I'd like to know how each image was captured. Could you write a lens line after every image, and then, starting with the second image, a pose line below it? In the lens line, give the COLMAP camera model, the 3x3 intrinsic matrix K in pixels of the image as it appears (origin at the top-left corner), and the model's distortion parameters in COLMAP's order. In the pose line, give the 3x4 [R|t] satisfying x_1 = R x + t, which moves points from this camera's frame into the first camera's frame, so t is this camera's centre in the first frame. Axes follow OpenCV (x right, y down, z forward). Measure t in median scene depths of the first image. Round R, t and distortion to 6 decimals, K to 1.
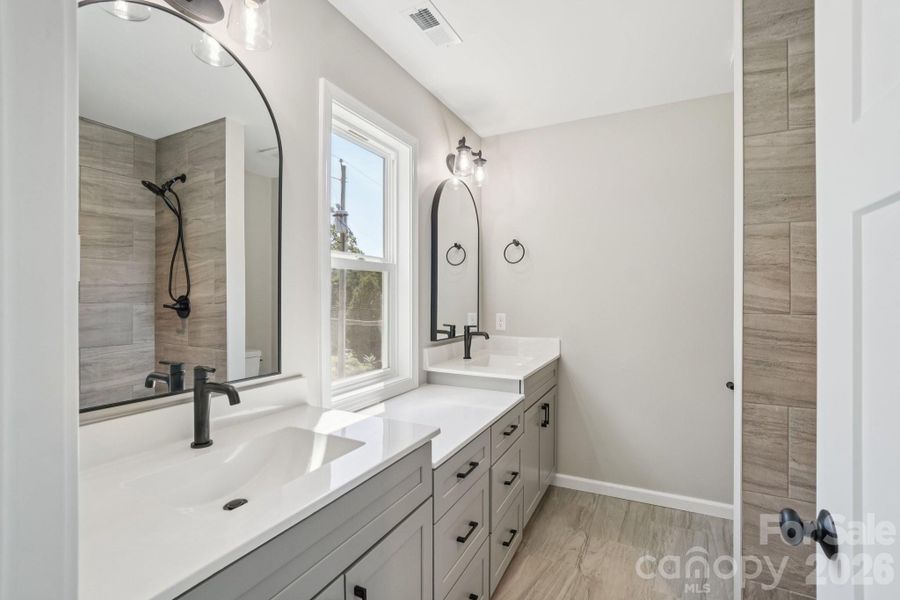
lens RADIAL K [[408.0, 0, 450.9], [0, 408.0, 296.2], [0, 0, 1]] dist [-0.000272, 0.000098]
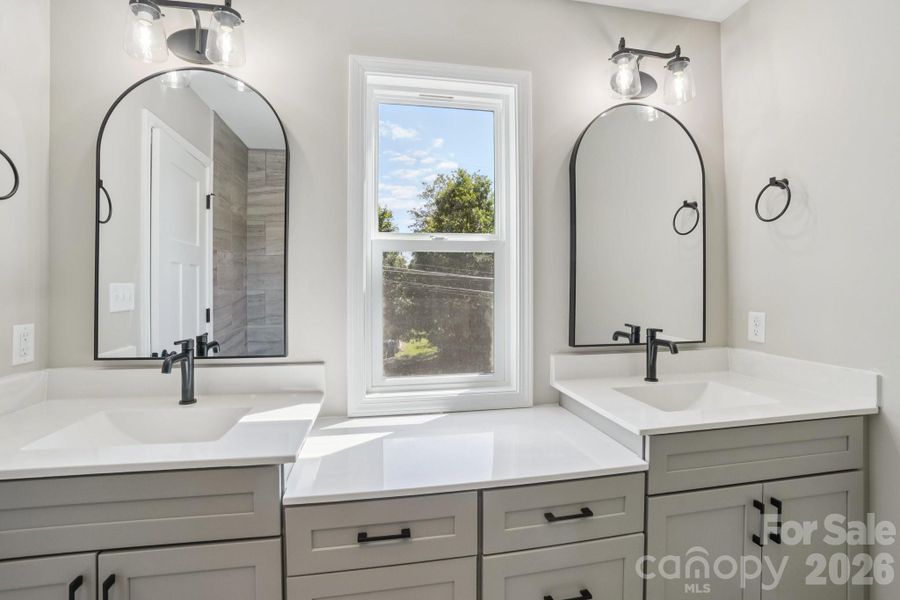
lens RADIAL K [[432.6, 0, 451.4], [0, 432.6, 271.3], [0, 0, 1]] dist [-0.029527, -0.000220]
pose [[0.615773, -0.021031, -0.787643, 0.432357], [0.001842, 0.999679, -0.025253, 0.000619], [0.787921, 0.014099, 0.615615, 0.402707]]
